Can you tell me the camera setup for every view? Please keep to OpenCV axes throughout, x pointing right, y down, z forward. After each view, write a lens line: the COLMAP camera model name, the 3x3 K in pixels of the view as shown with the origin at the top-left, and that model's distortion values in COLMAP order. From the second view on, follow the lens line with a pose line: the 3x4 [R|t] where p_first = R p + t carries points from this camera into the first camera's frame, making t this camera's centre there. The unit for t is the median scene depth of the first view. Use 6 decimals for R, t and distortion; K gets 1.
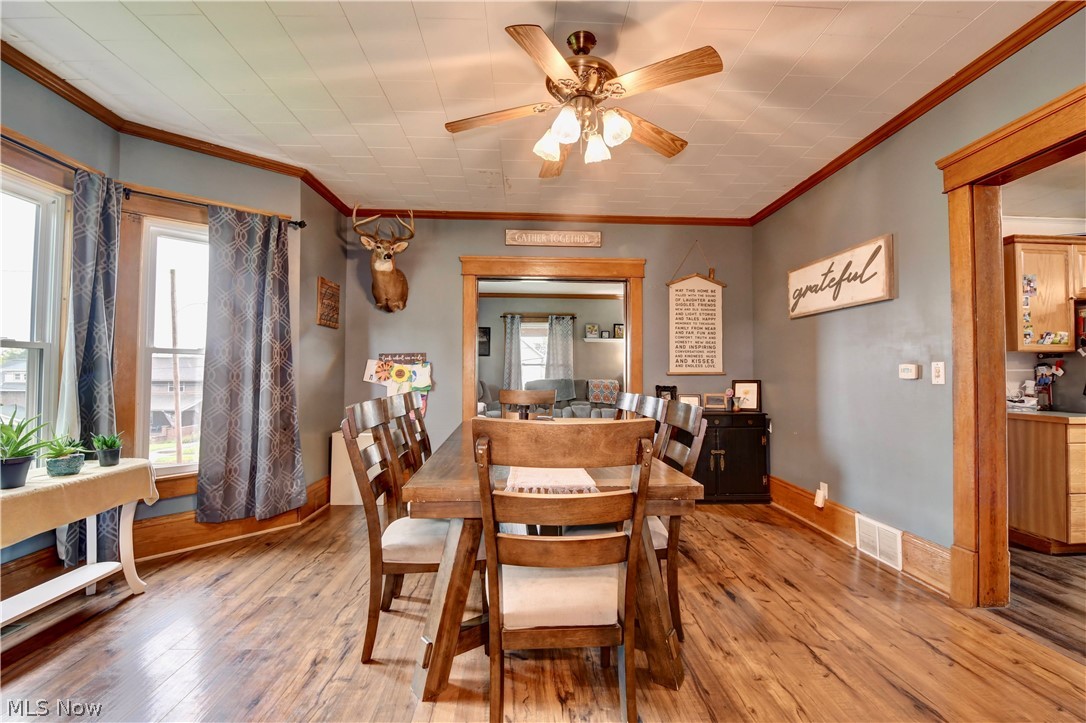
lens RADIAL K [[474.7, 0, 543.0], [0, 474.7, 361.5], [0, 0, 1]] dist [0.008554, -0.014900]
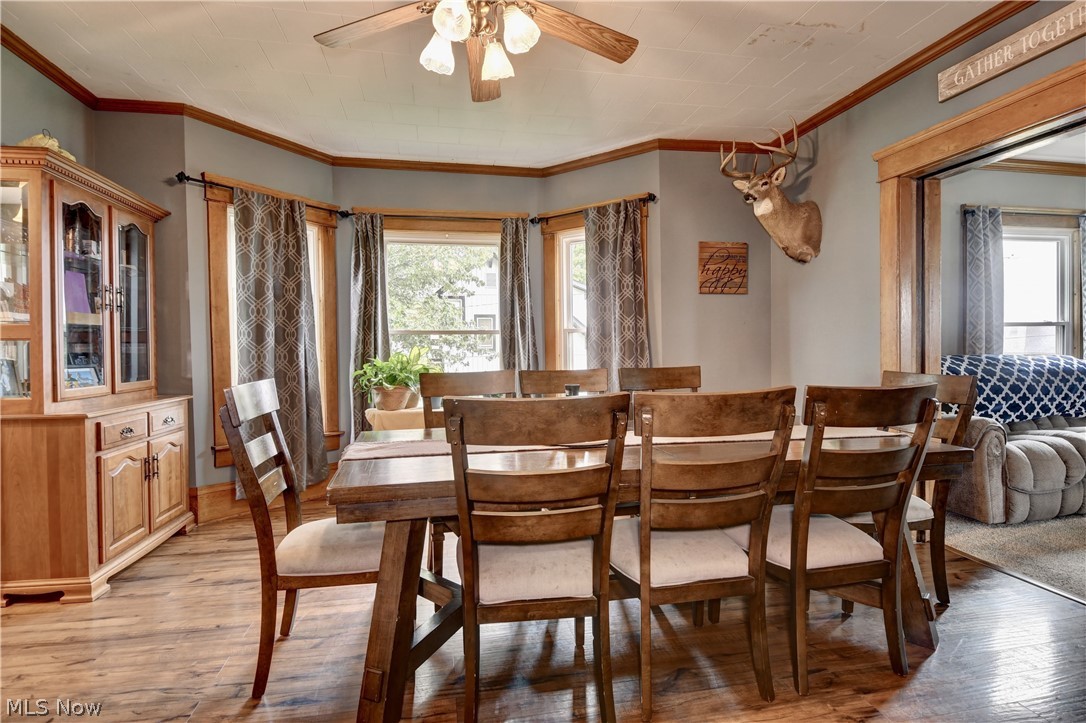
lens RADIAL K [[564.4, 0, 543.0], [0, 564.4, 361.5], [0, 0, 1]] dist [0.002519, -0.012316]
pose [[0.154591, 0.013778, -0.987882, 0.646122], [0.037928, 0.999083, 0.019869, 0.023133], [0.987250, -0.040540, 0.153927, 0.597274]]
